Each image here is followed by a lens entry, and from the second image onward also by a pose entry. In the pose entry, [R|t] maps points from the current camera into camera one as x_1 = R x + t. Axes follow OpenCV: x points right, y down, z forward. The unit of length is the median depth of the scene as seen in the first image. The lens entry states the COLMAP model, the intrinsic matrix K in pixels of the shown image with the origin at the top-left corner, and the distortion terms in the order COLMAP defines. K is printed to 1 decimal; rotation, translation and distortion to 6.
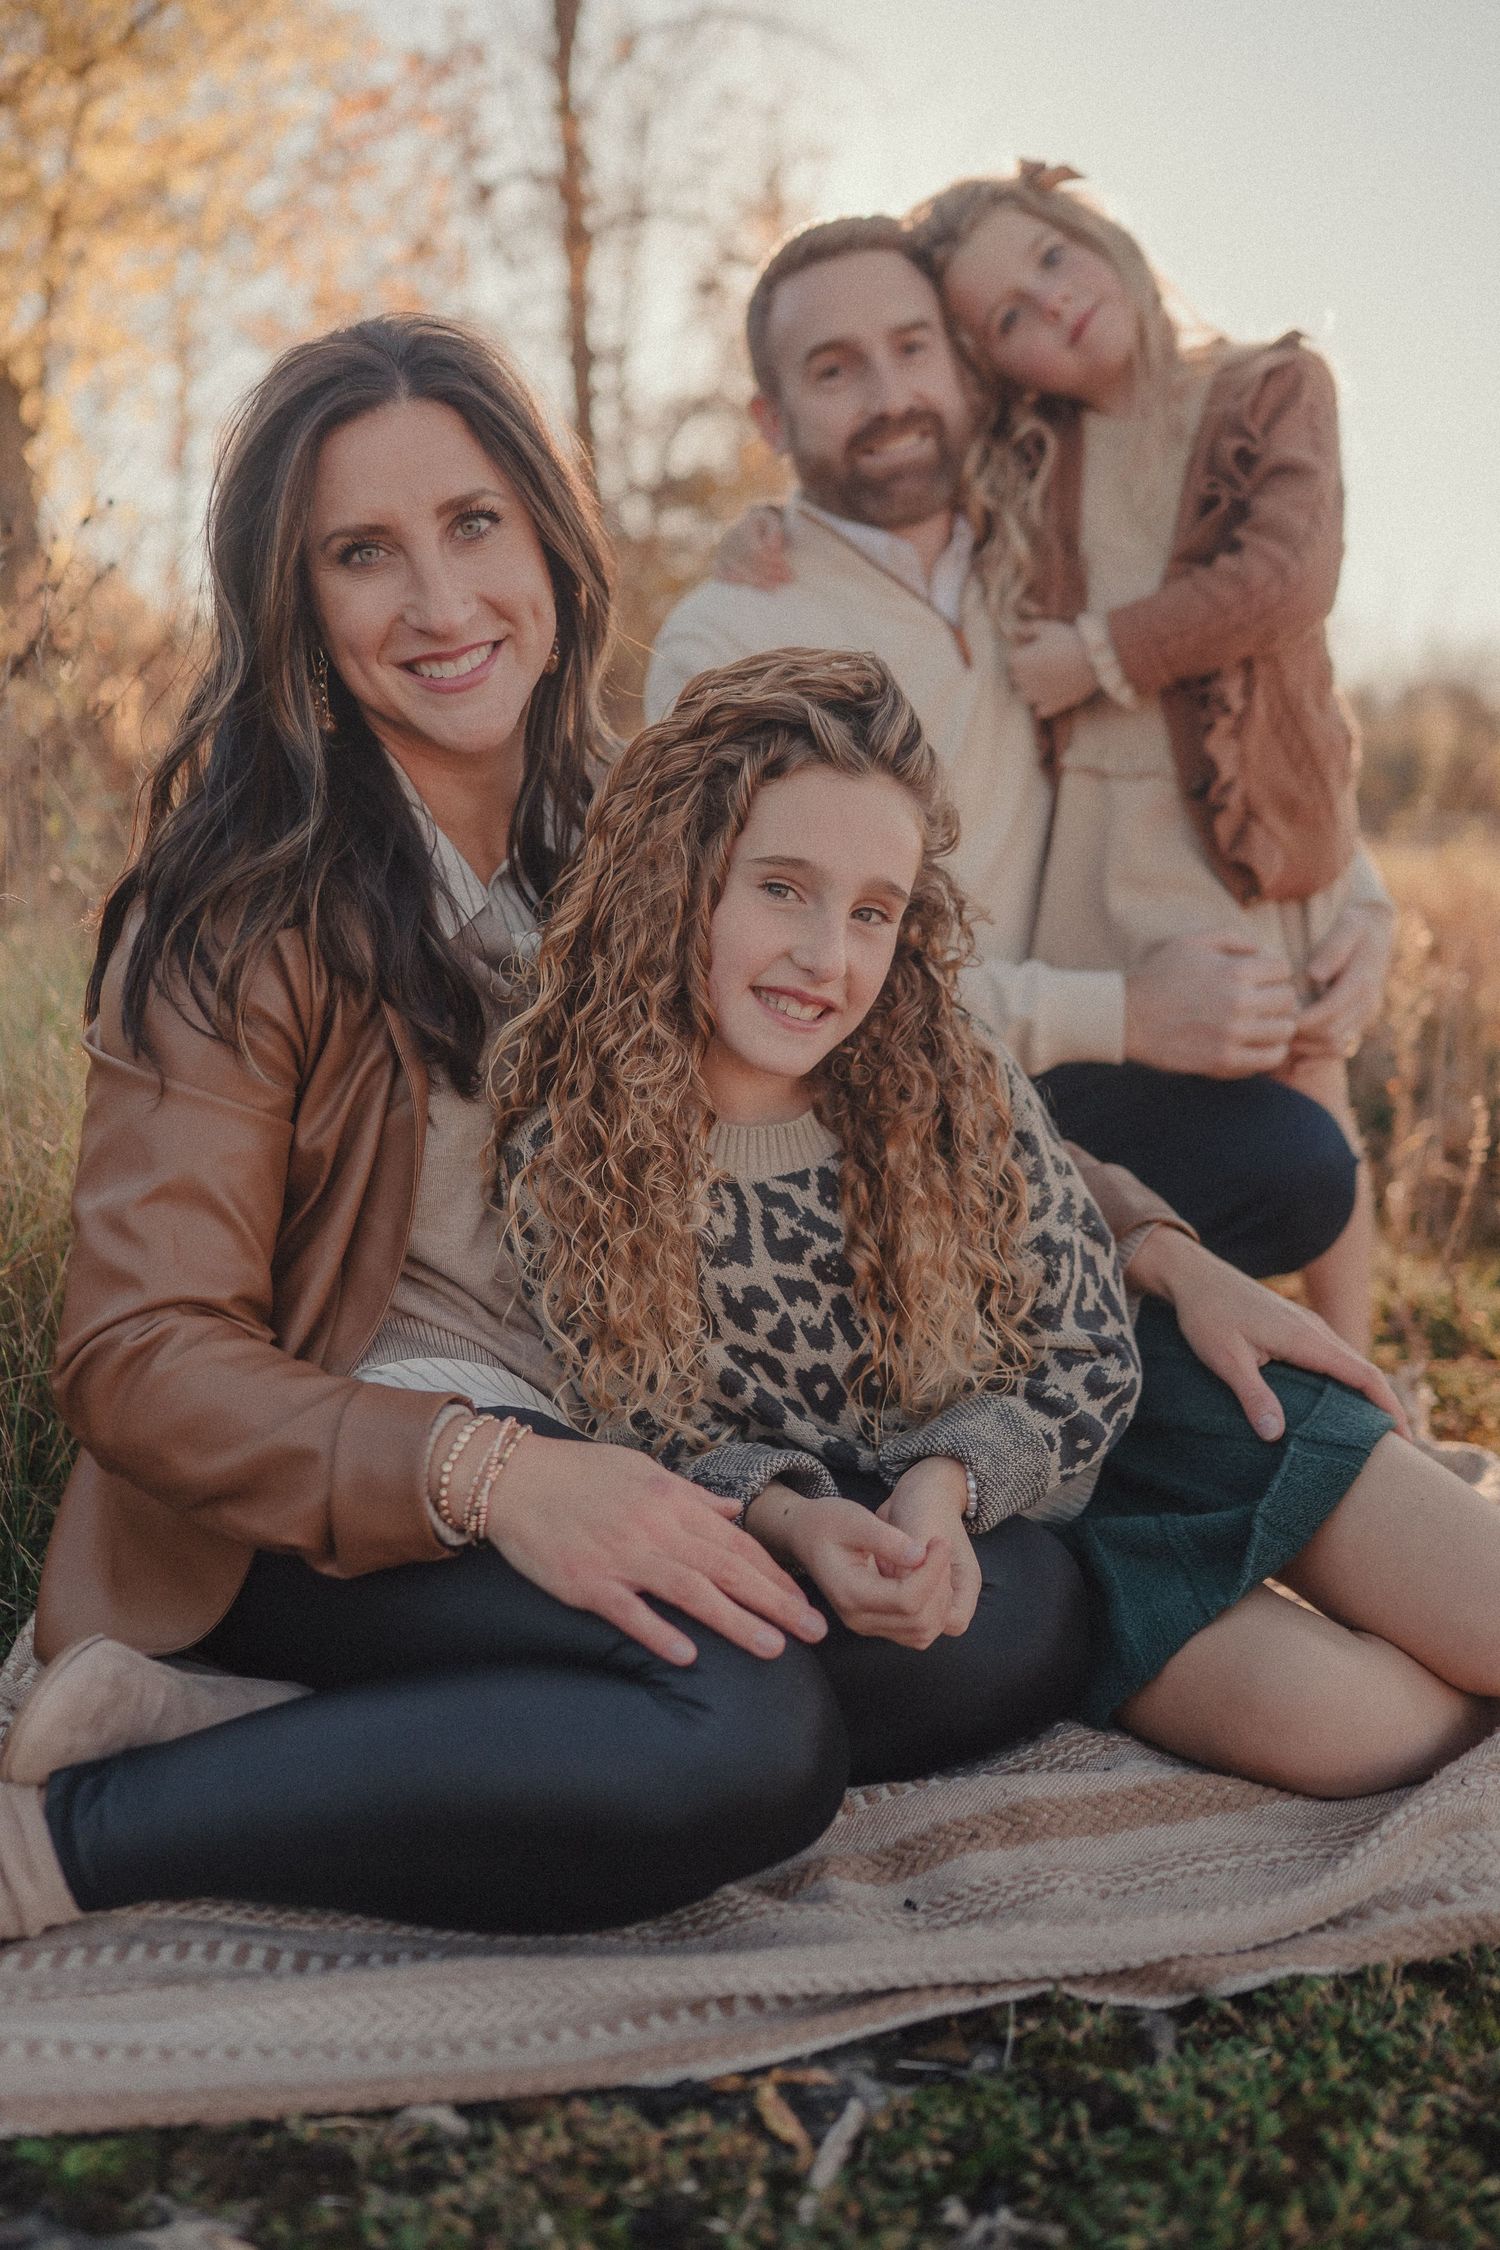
lens RADIAL K [[2092.5, 0, 769.1], [0, 2092.5, 1141.3], [0, 0, 1]] dist [0.024297, 0.000000]
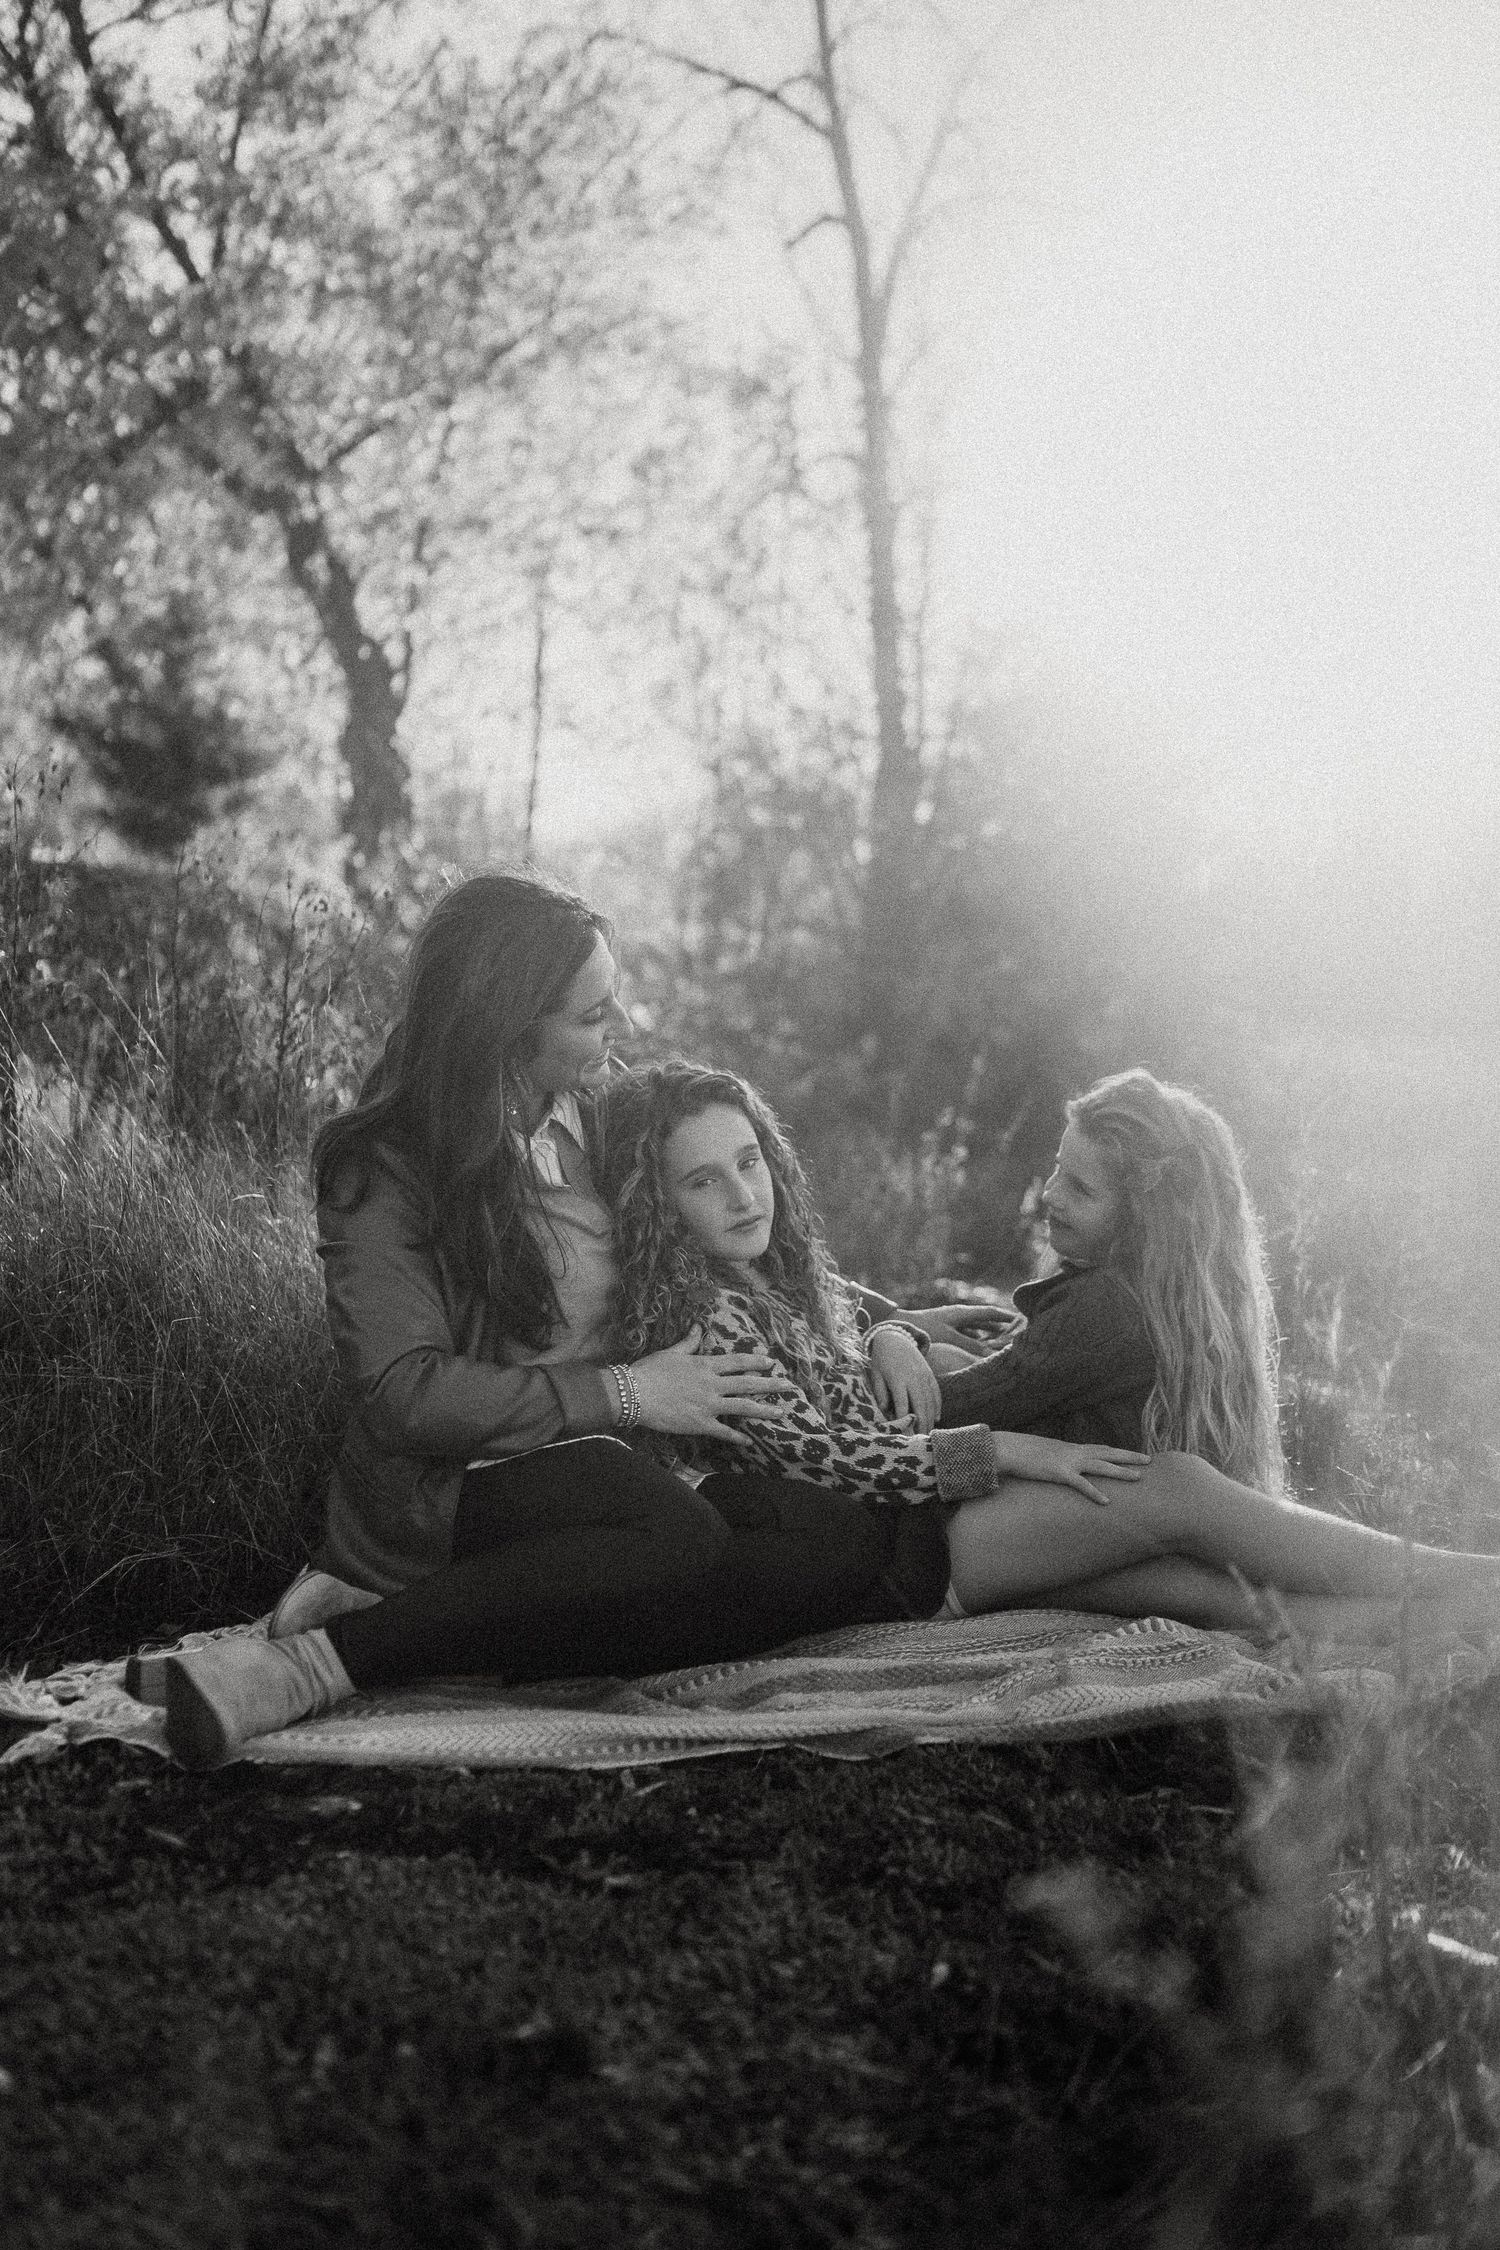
lens RADIAL K [[2092.5, 0, 747.6], [0, 2092.5, 1131.8], [0, 0, 1]] dist [0.024297, 0.000000]
pose [[0.985837, -0.002293, -0.167691, 0.321748], [-0.014811, 0.994809, -0.100678, 0.036957], [0.167051, 0.101736, 0.980685, -0.701340]]
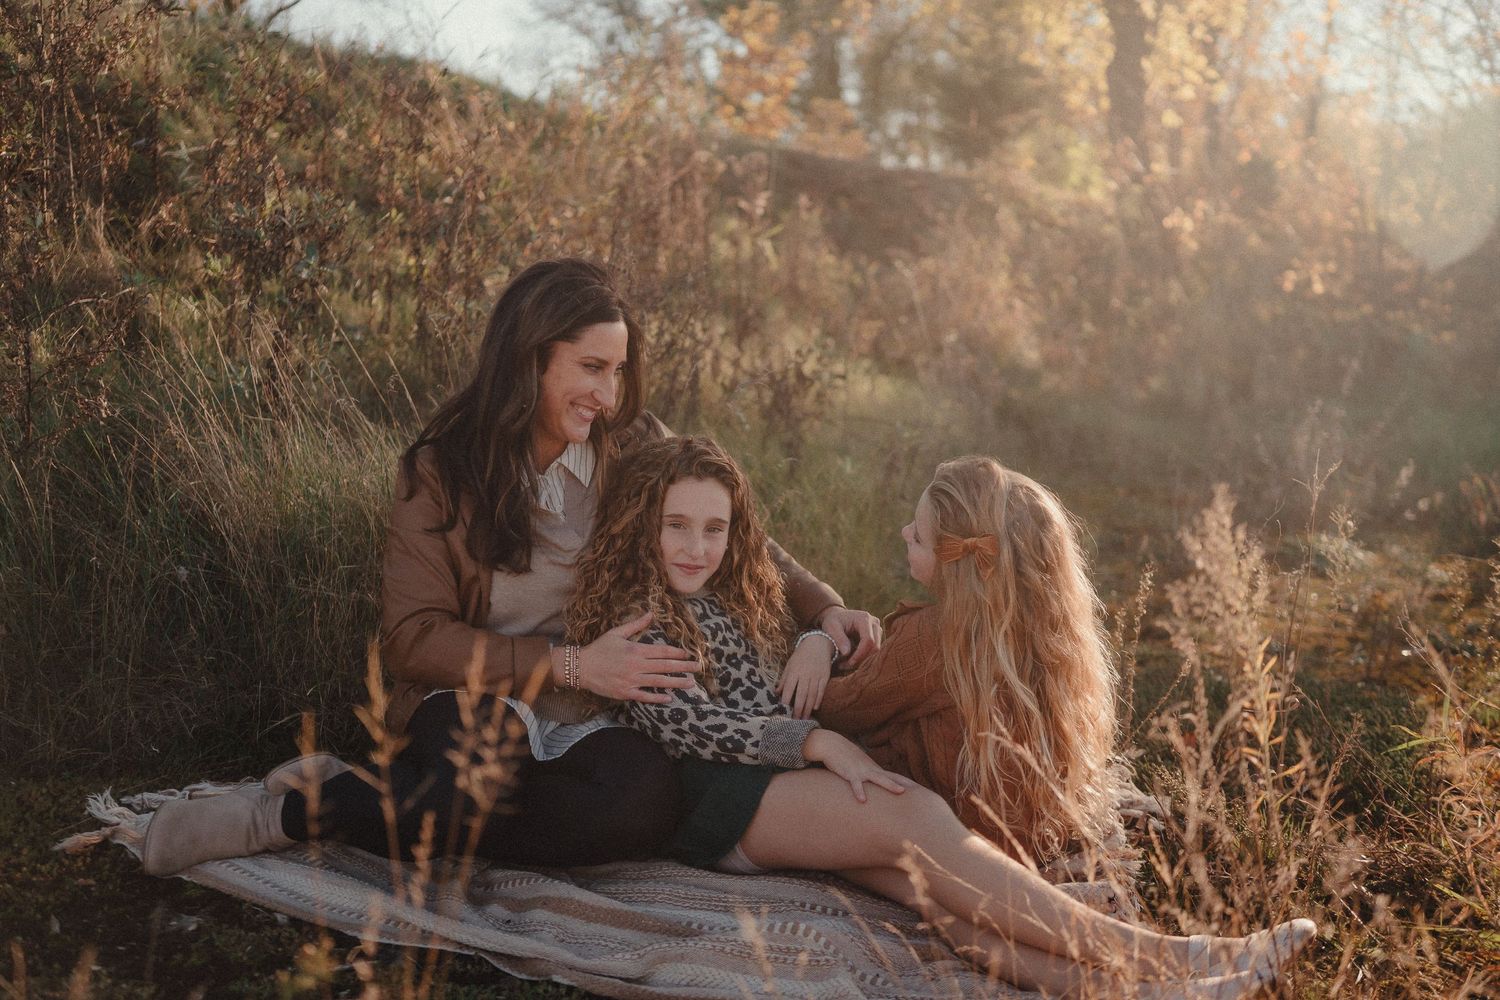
lens RADIAL K [[1395.0, 0, 740.6], [0, 1395.0, 489.7], [0, 0, 1]] dist [0.024297, 0.000000]
pose [[0.783320, 0.091829, -0.614799, 1.161435], [-0.088308, 0.995436, 0.036170, -0.217629], [0.615314, 0.025959, 0.787854, -0.161017]]
